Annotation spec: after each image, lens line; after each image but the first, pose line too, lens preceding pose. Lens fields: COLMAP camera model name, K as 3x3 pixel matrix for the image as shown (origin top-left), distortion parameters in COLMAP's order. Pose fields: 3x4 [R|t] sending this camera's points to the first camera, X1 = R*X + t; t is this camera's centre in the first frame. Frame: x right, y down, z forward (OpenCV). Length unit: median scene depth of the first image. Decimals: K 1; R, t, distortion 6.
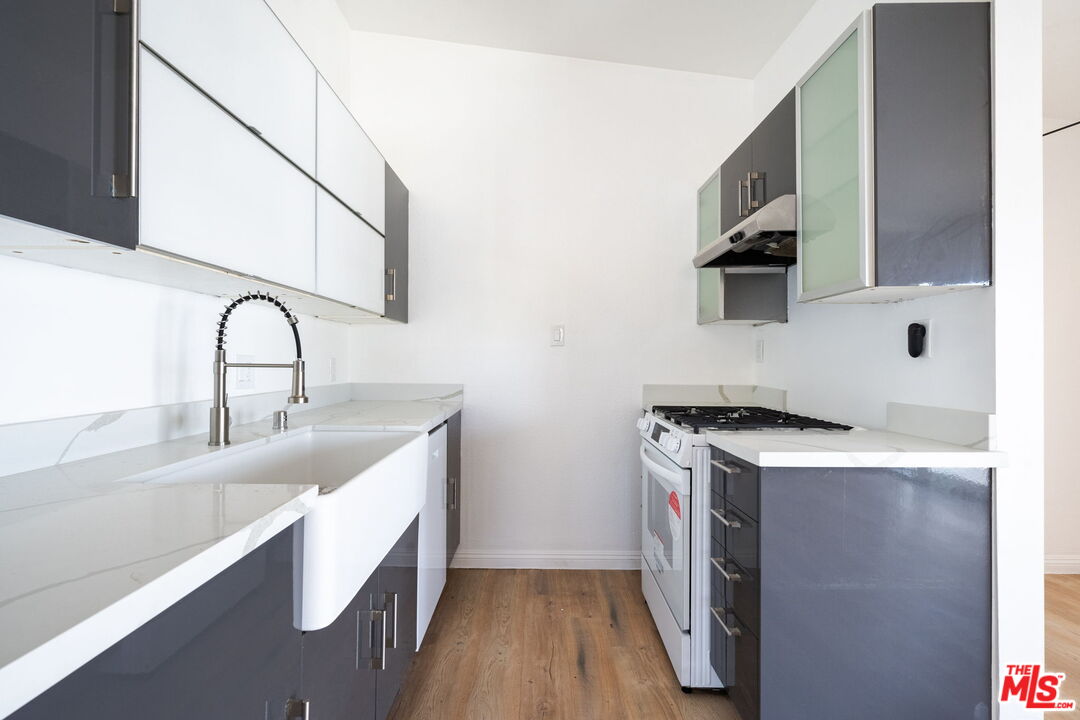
lens RADIAL K [[514.2, 0, 540.0], [0, 514.2, 360.0], [0, 0, 1]] dist [-0.055403, 0.030513]
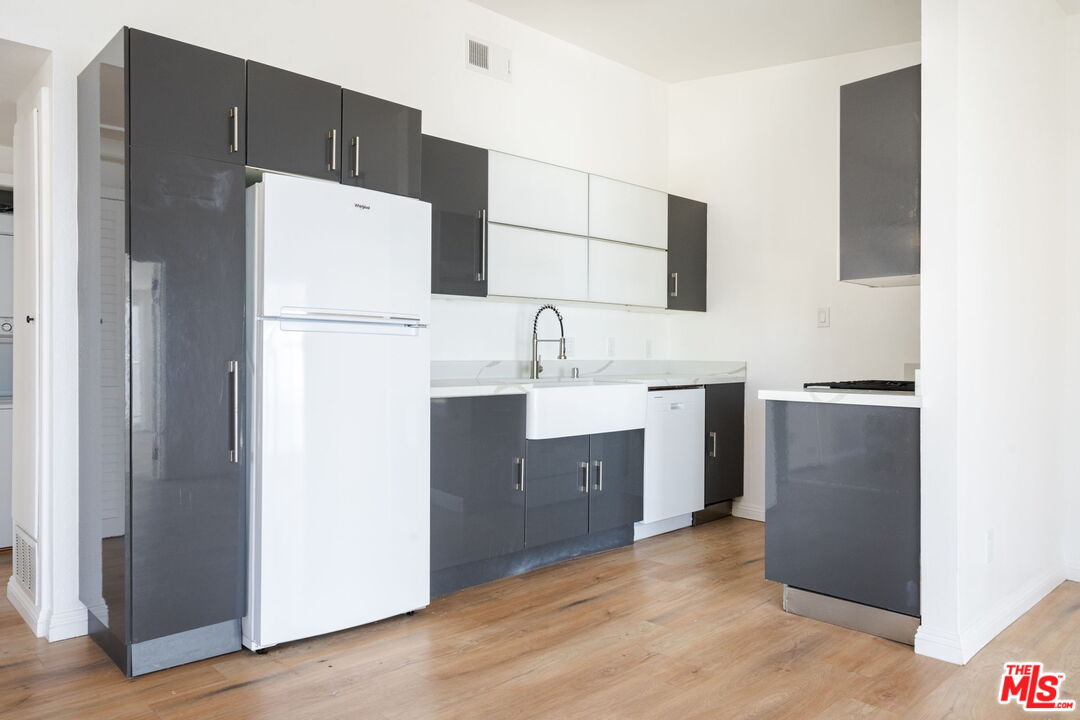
lens RADIAL K [[753.8, 0, 540.0], [0, 753.8, 360.0], [0, 0, 1]] dist [-0.001587, -0.000112]
pose [[0.686109, 0.006493, -0.727470, 1.579080], [-0.001979, 0.999973, 0.007058, 0.065151], [0.727496, -0.003402, 0.686103, -1.074508]]
